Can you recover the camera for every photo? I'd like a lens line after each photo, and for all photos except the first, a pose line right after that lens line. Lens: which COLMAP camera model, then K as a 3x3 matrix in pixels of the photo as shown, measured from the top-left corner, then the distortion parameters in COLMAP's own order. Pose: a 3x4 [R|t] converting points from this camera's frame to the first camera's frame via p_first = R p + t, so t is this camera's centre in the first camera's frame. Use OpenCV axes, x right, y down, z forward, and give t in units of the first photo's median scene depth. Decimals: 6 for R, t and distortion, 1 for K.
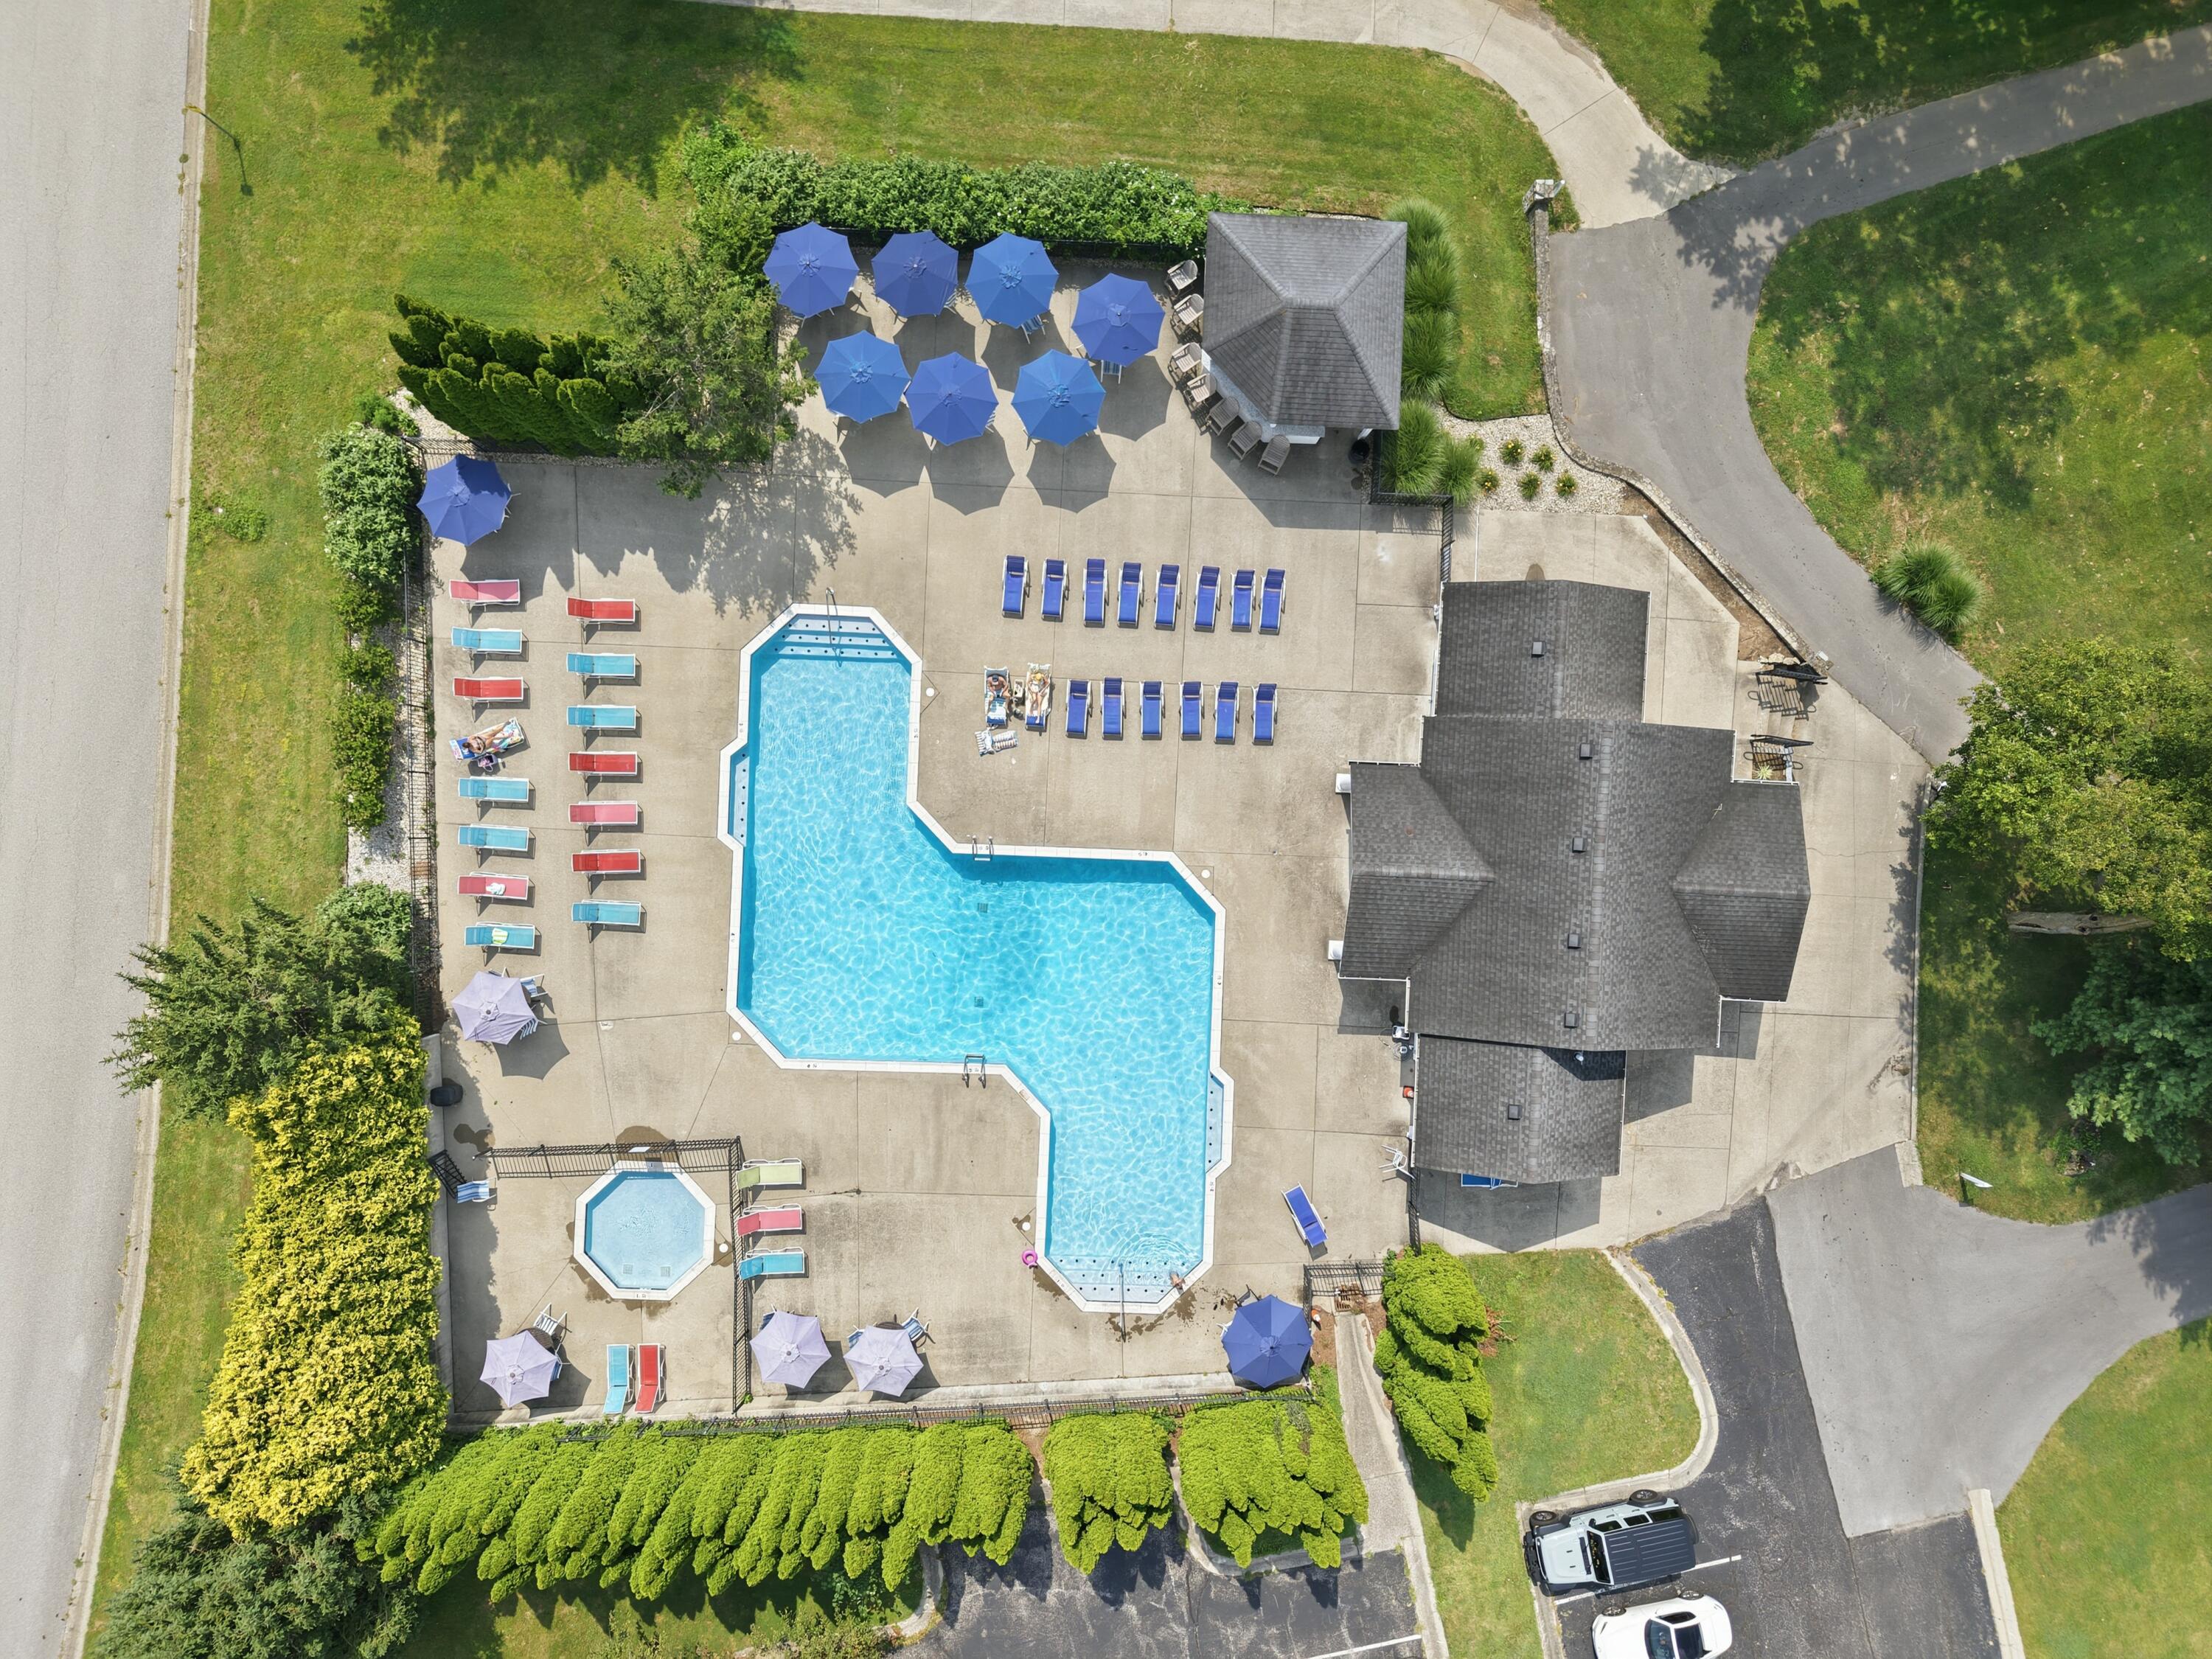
lens RADIAL K [[1549.6, 0, 1097.7], [0, 1549.6, 837.2], [0, 0, 1]] dist [0.007942, -0.010995]
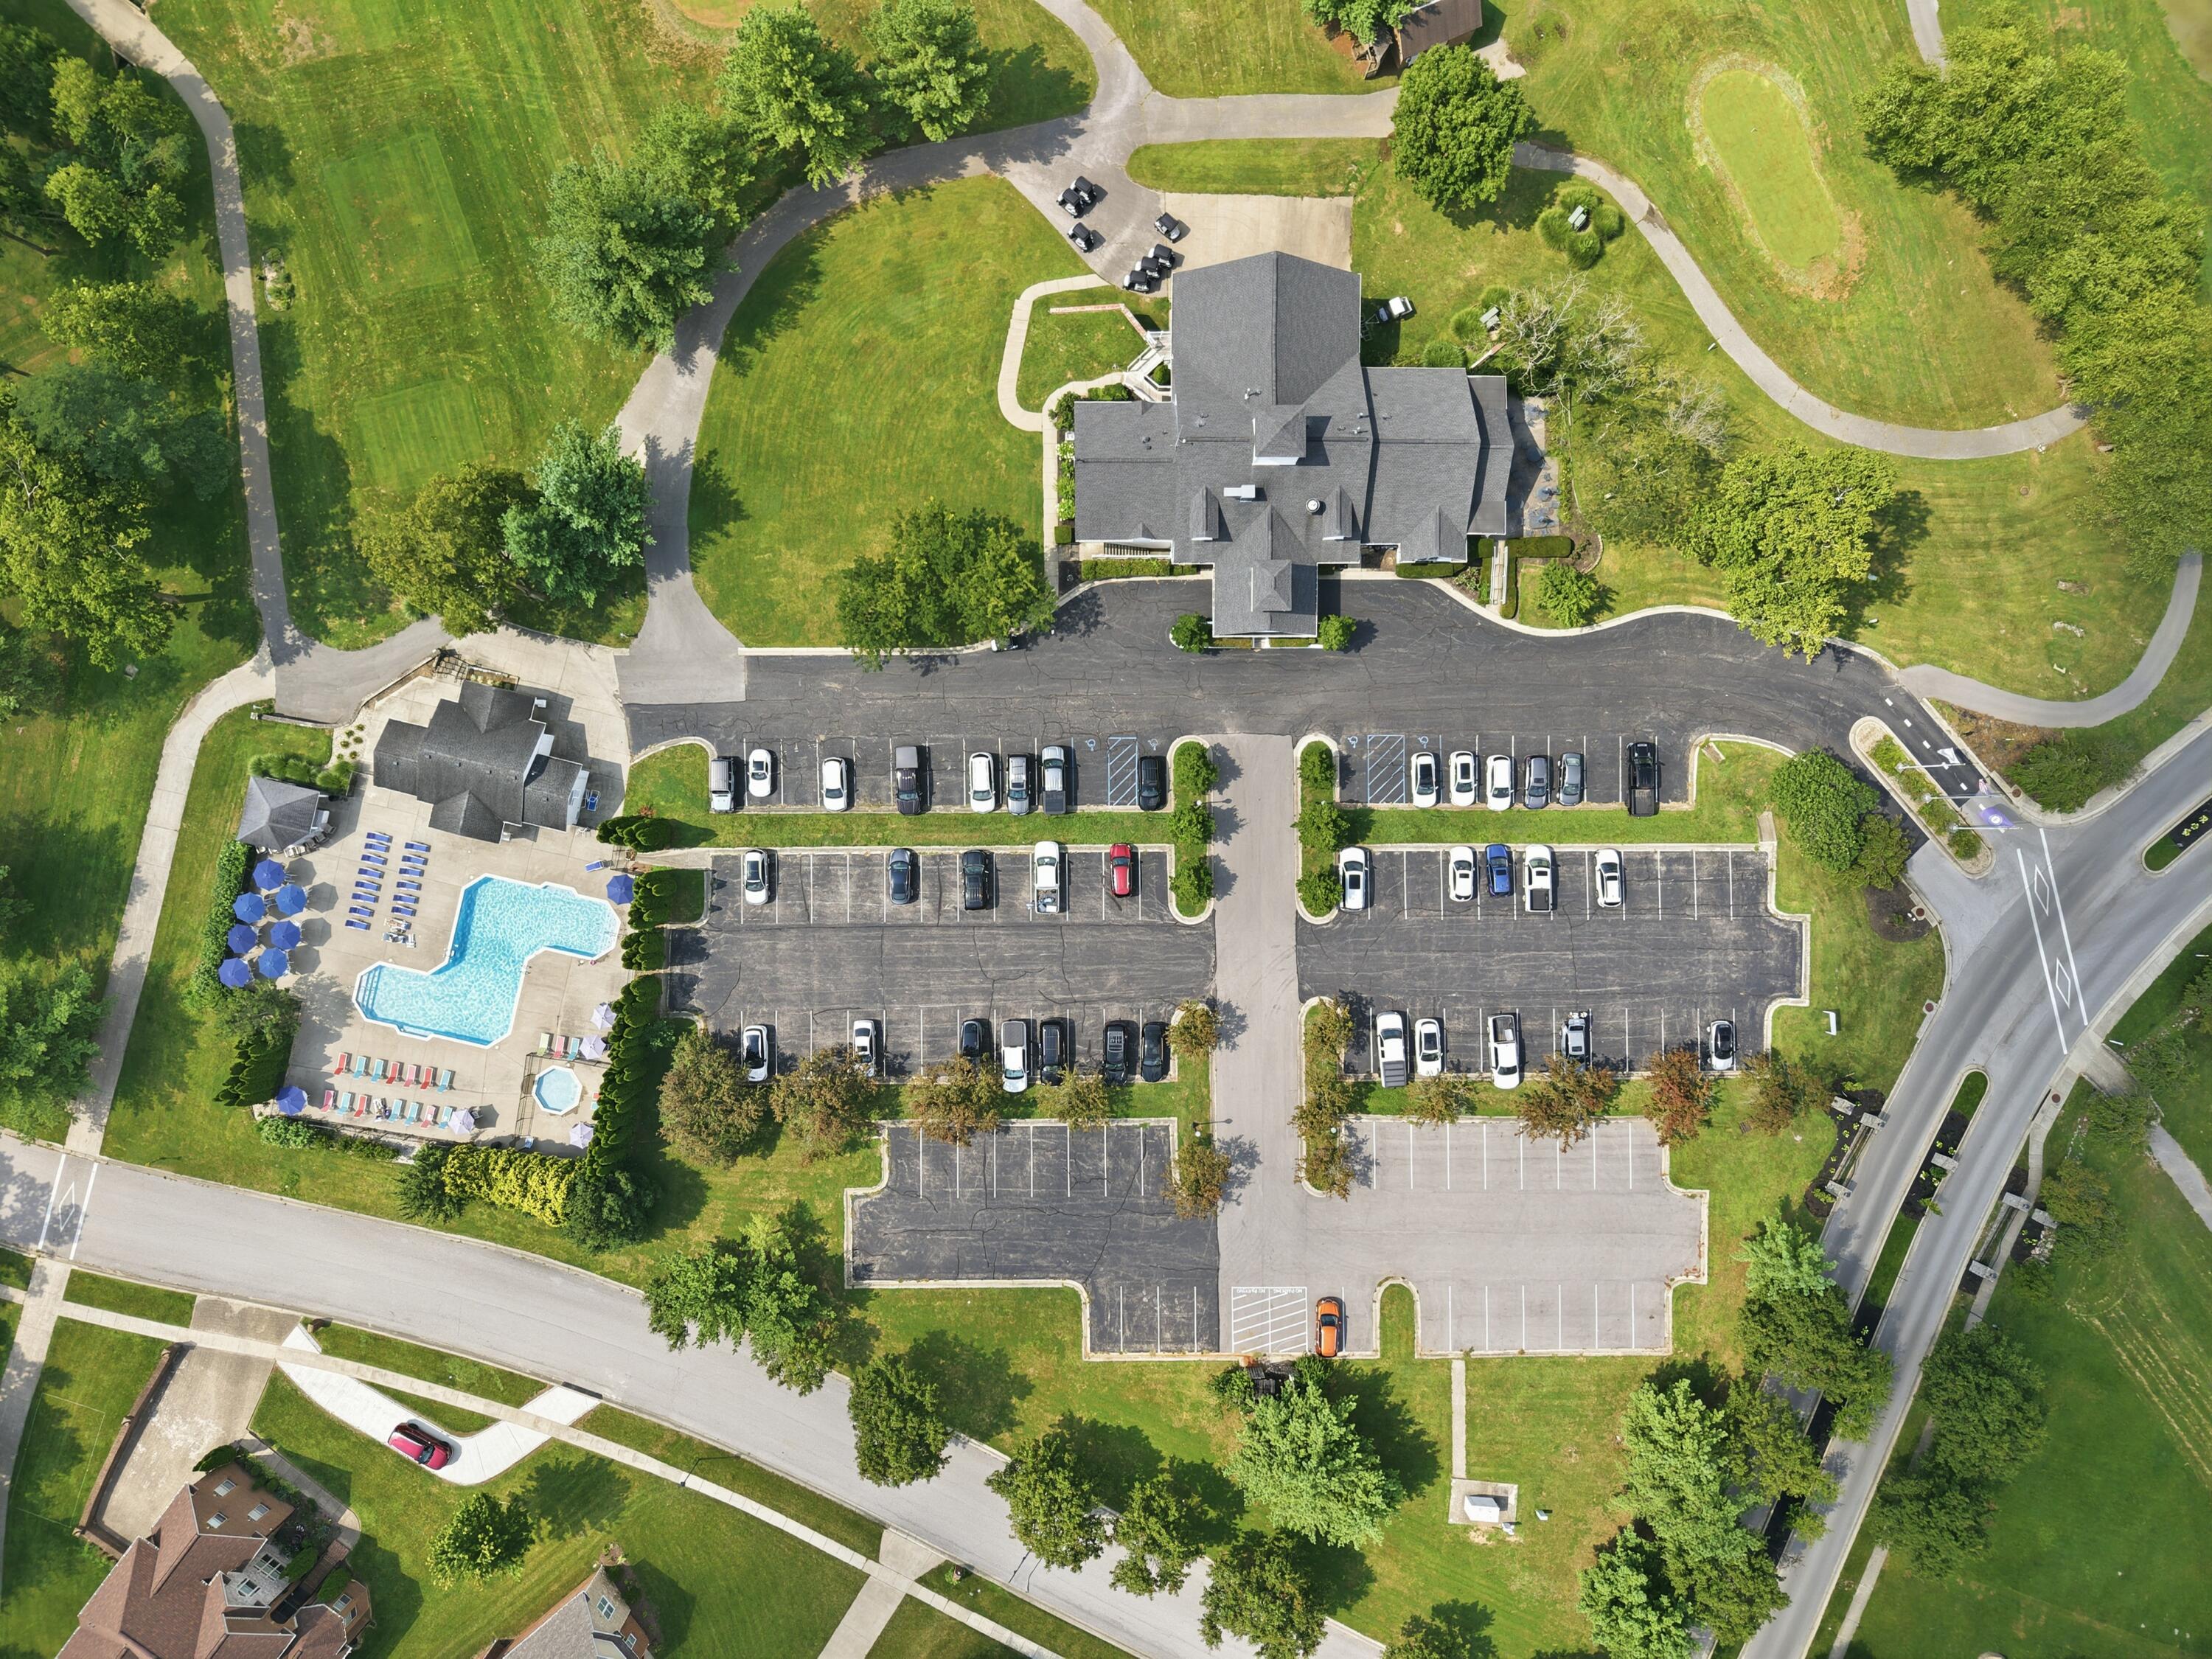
lens RADIAL K [[1549.6, 0, 1099.3], [0, 1549.6, 820.9], [0, 0, 1]] dist [0.007942, -0.010995]
pose [[0.188620, -0.981483, -0.033361, 0.493687], [0.981928, 0.187952, 0.022167, 1.096222], [-0.015486, -0.036939, 0.999198, -1.910844]]
